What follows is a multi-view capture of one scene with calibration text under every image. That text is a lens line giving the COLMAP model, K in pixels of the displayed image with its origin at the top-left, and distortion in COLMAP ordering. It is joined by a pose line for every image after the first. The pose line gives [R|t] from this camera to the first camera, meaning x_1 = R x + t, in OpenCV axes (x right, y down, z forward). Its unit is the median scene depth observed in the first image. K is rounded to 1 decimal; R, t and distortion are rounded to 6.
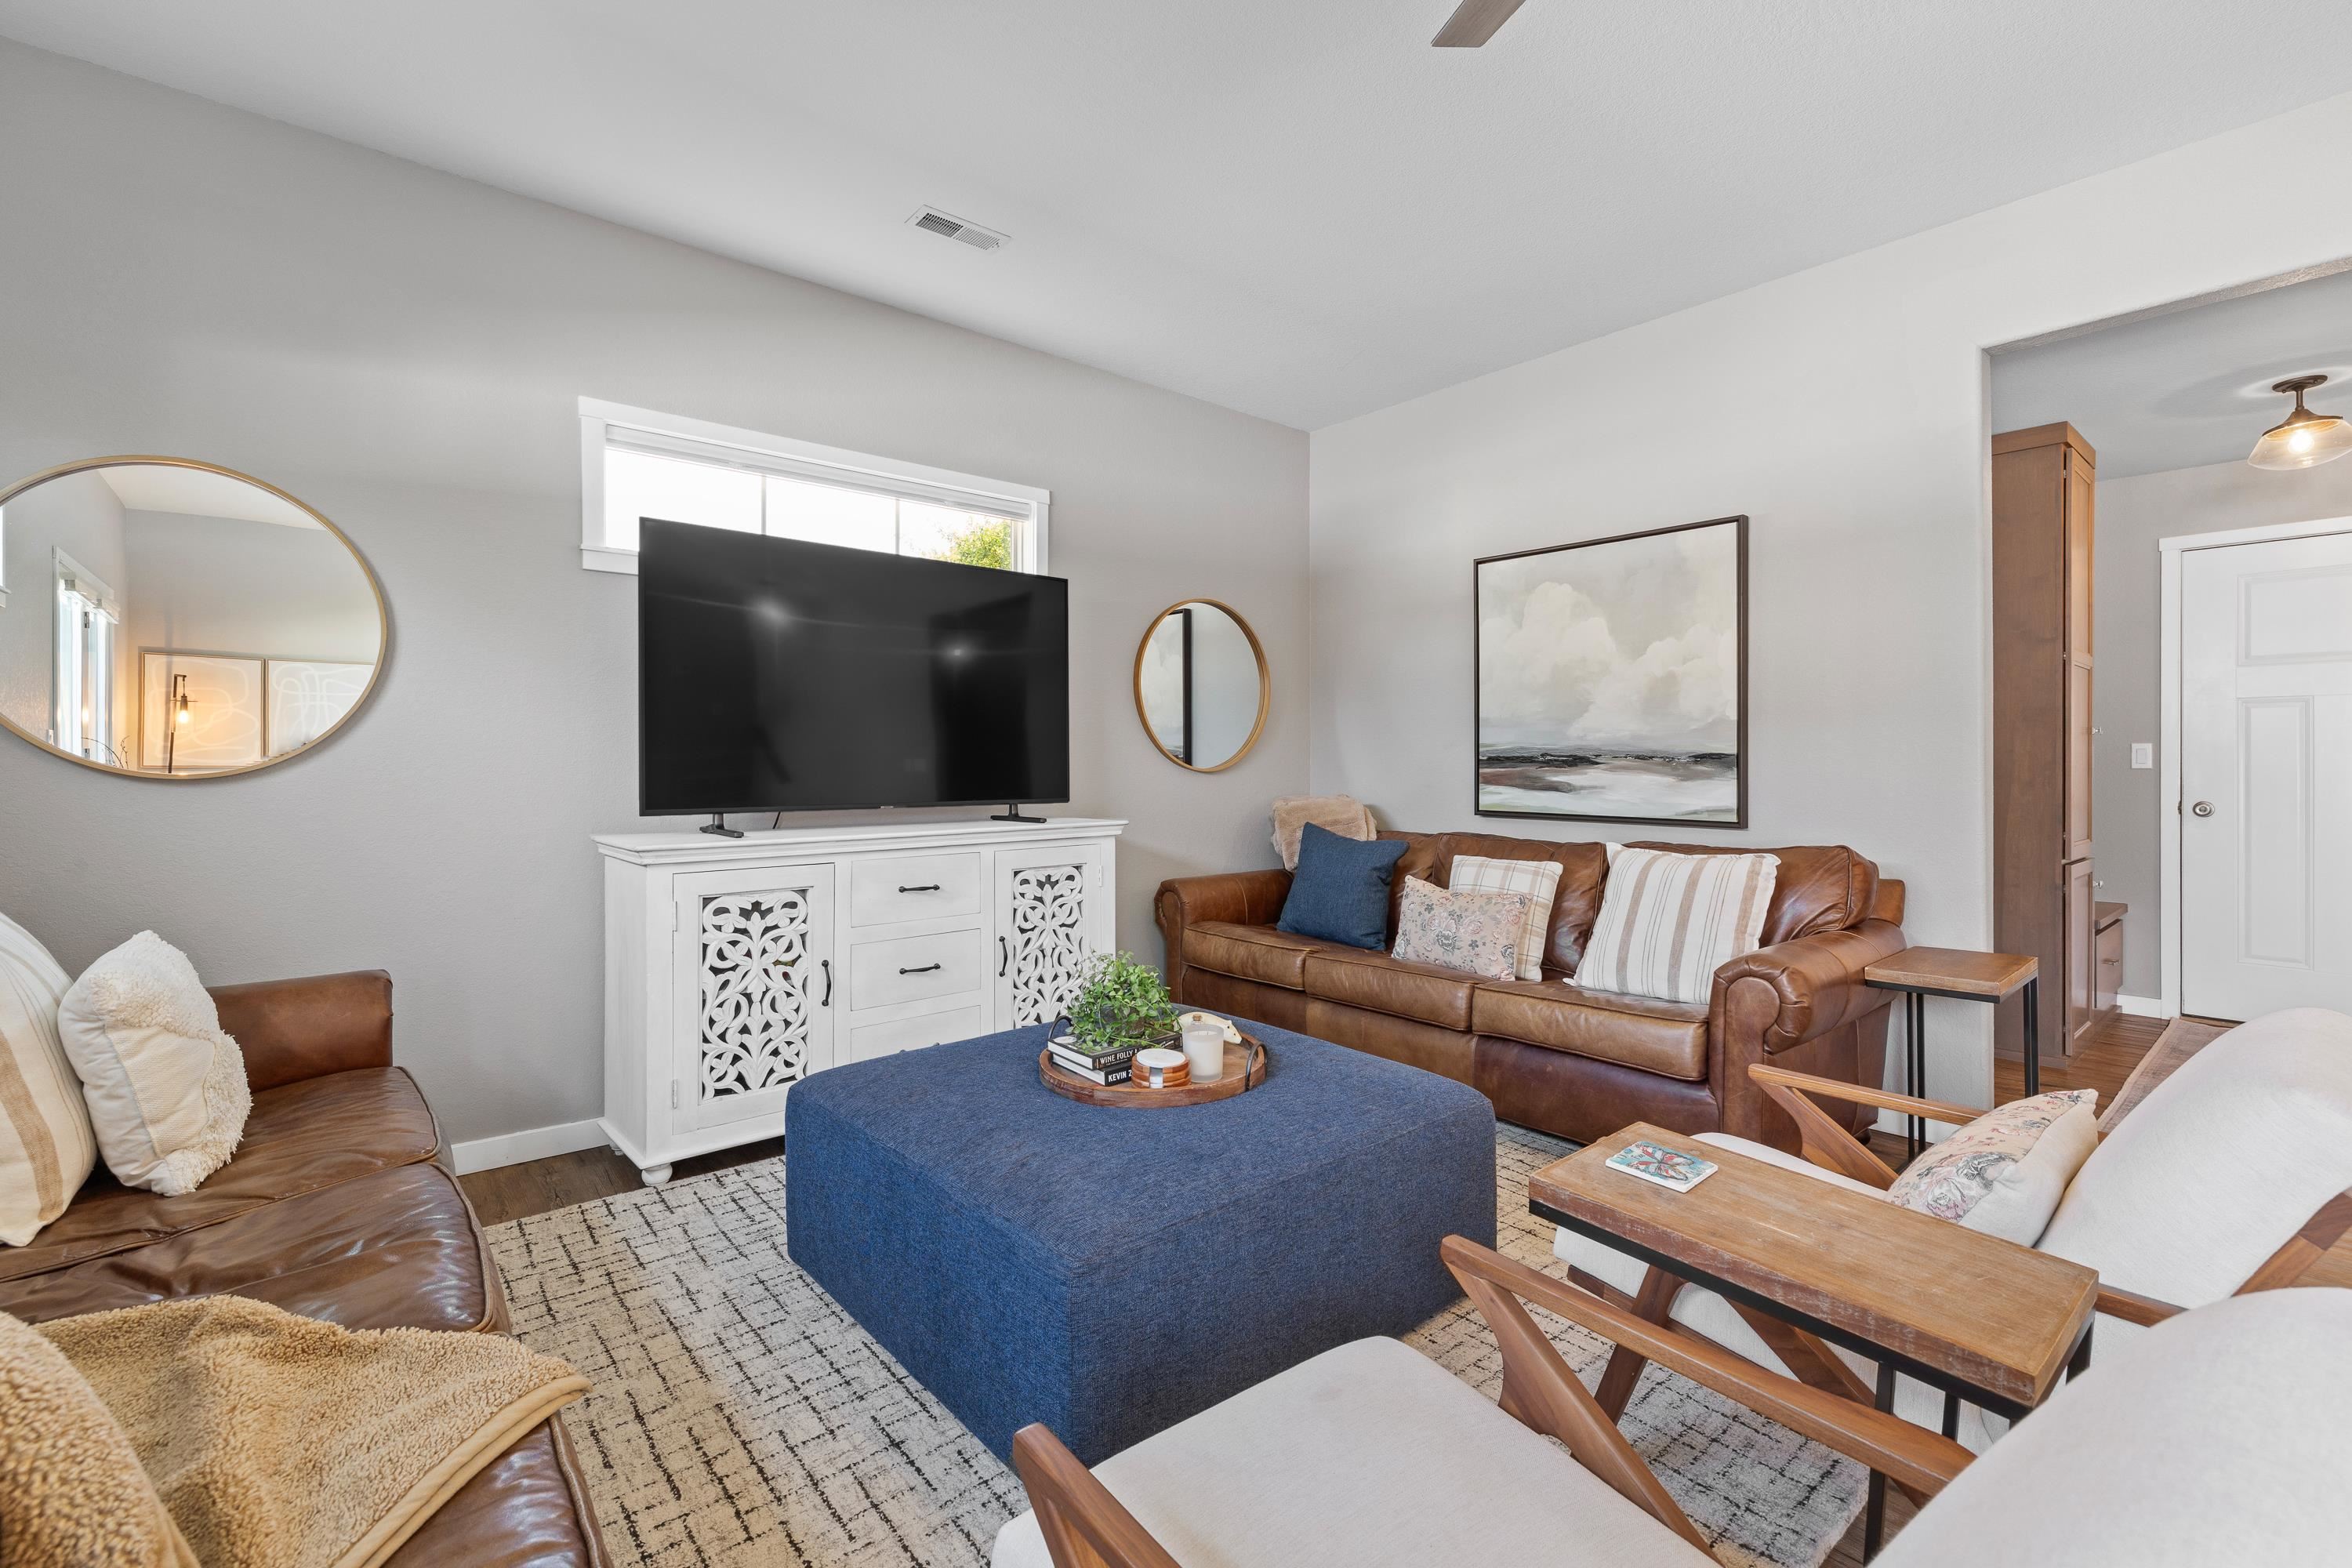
lens RADIAL K [[1015.5, 0, 1184.9], [0, 1015.5, 761.7], [0, 0, 1]] dist [-0.000399, -0.000034]
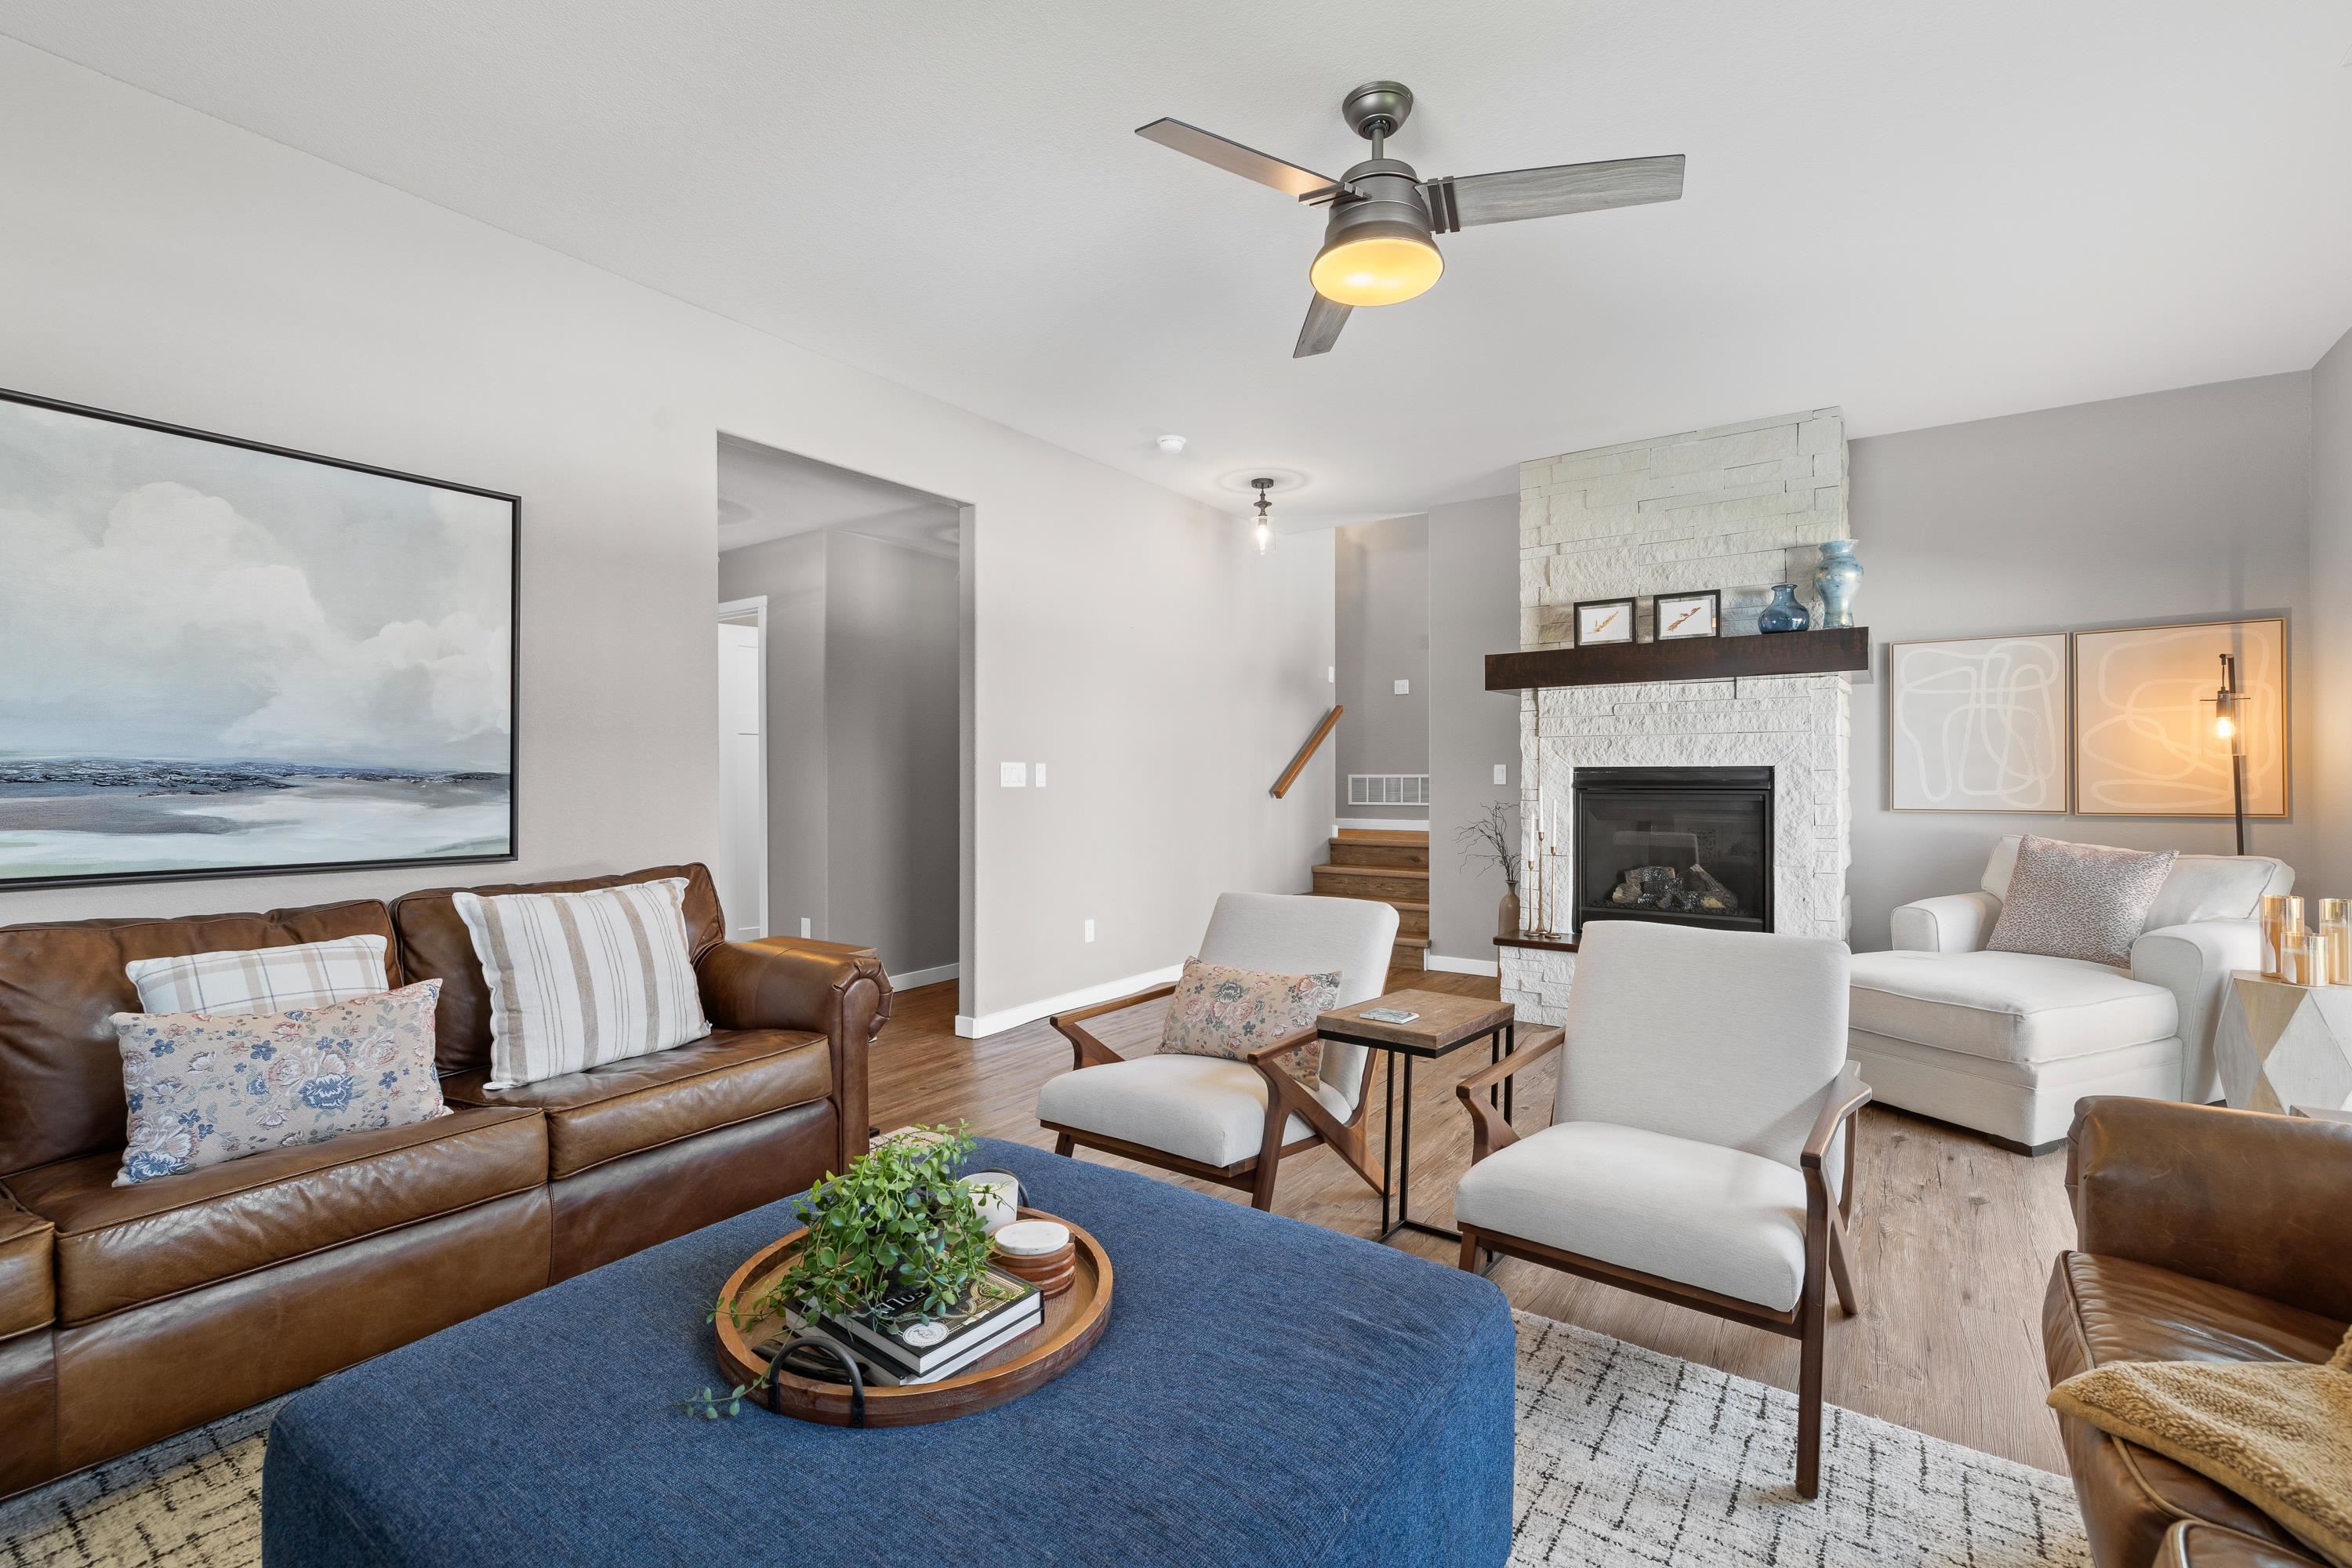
lens RADIAL K [[1015.5, 0, 1183.4], [0, 1015.5, 786.4], [0, 0, 1]] dist [-0.000399, -0.000034]
pose [[-0.249462, -0.008197, 0.968350, -0.414026], [-0.000751, 0.999966, 0.008271, -0.004431], [-0.968384, 0.001336, -0.249459, 0.647326]]
